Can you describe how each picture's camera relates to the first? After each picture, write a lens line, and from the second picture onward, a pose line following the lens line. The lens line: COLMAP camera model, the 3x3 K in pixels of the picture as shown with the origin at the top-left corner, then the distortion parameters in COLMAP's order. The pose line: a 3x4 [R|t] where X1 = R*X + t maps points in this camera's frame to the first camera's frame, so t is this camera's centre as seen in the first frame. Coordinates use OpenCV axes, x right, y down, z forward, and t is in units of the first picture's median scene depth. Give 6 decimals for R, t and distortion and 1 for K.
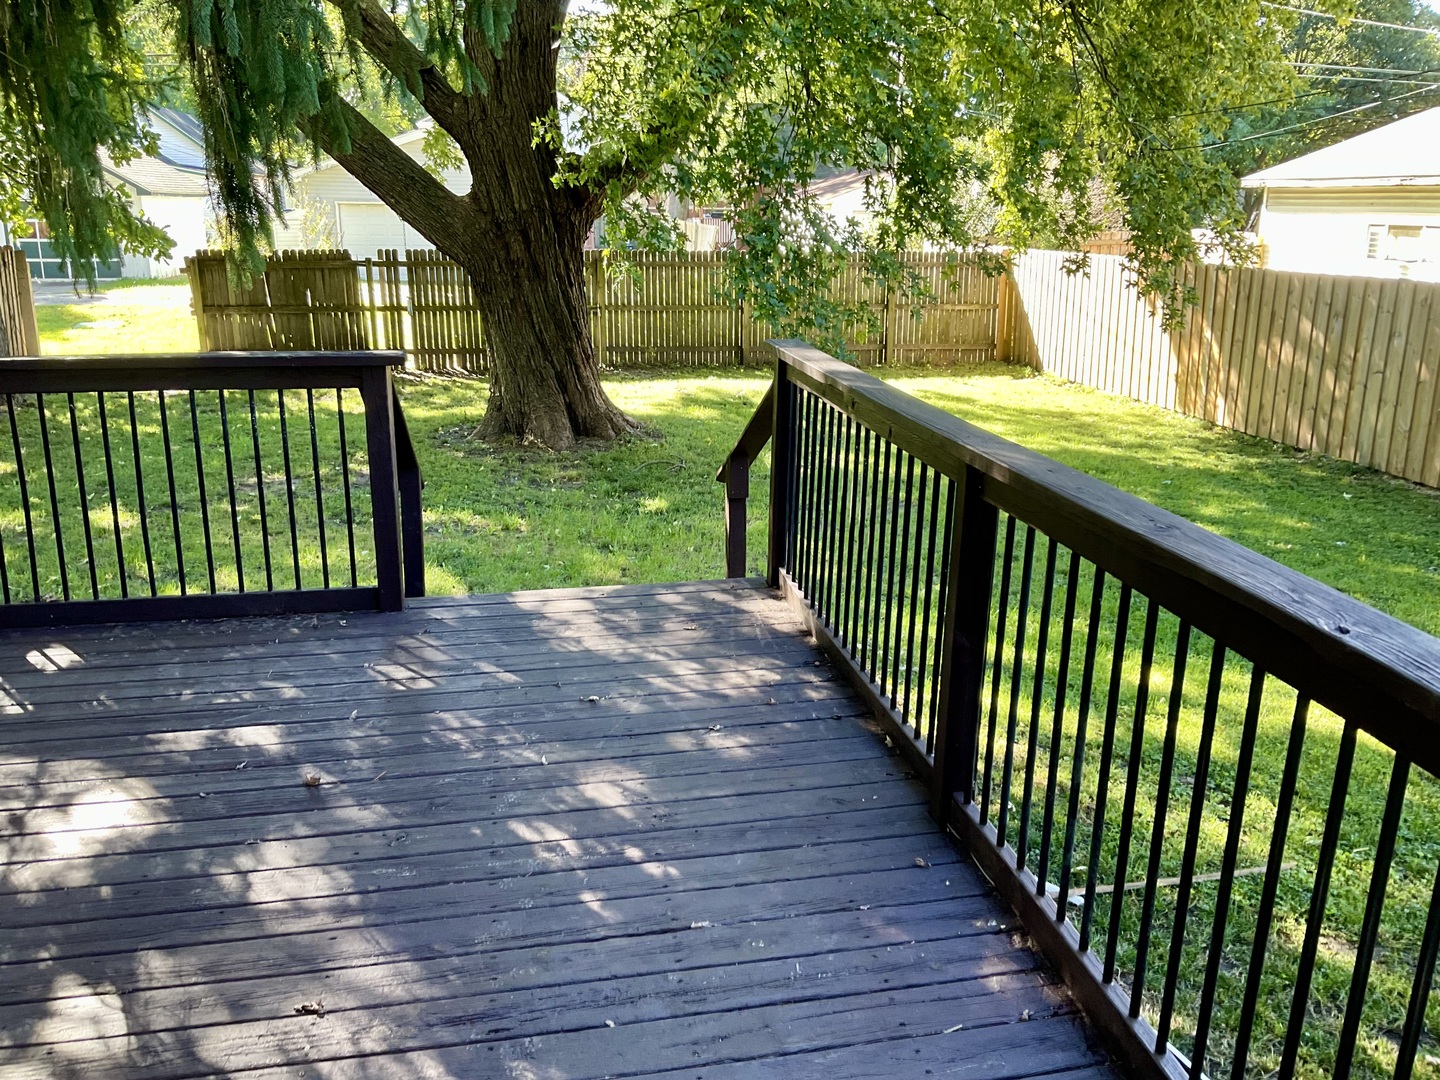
lens RADIAL K [[1226.6, 0, 719.3], [0, 1226.6, 575.2], [0, 0, 1]] dist [0.046457, 0.004155]
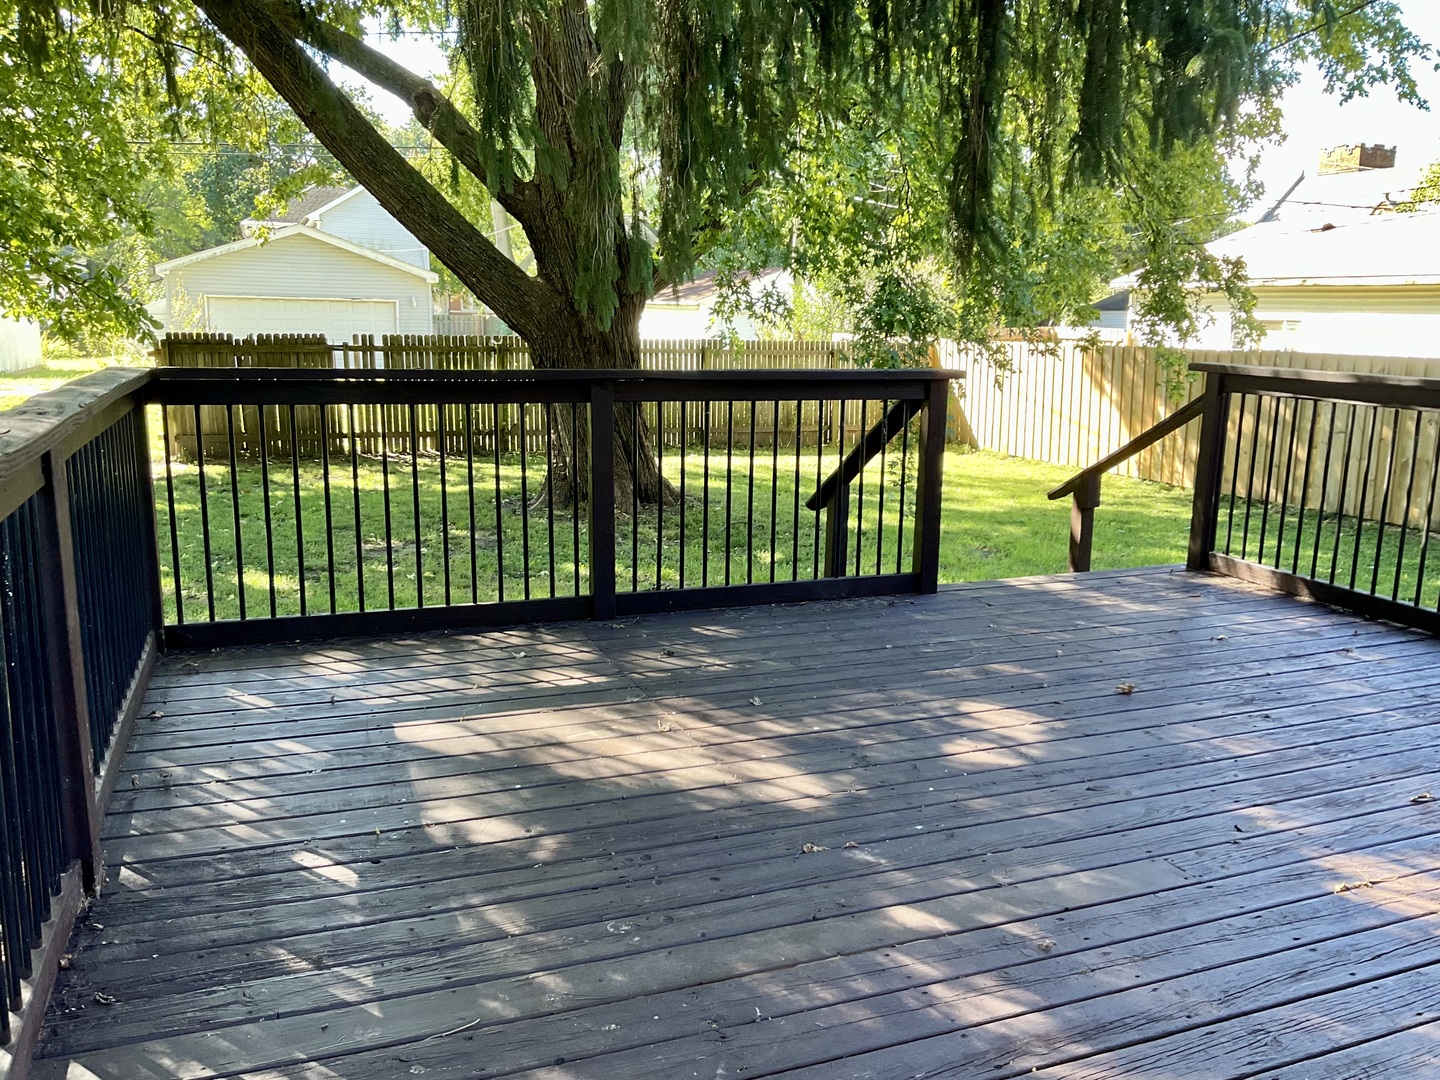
lens RADIAL K [[1226.6, 0, 719.3], [0, 1226.6, 575.2], [0, 0, 1]] dist [0.046457, 0.004155]
pose [[0.979497, -0.030253, 0.199173, -0.220871], [0.047243, 0.995585, -0.081107, 0.030864], [-0.195840, 0.088853, 0.976602, -0.024339]]
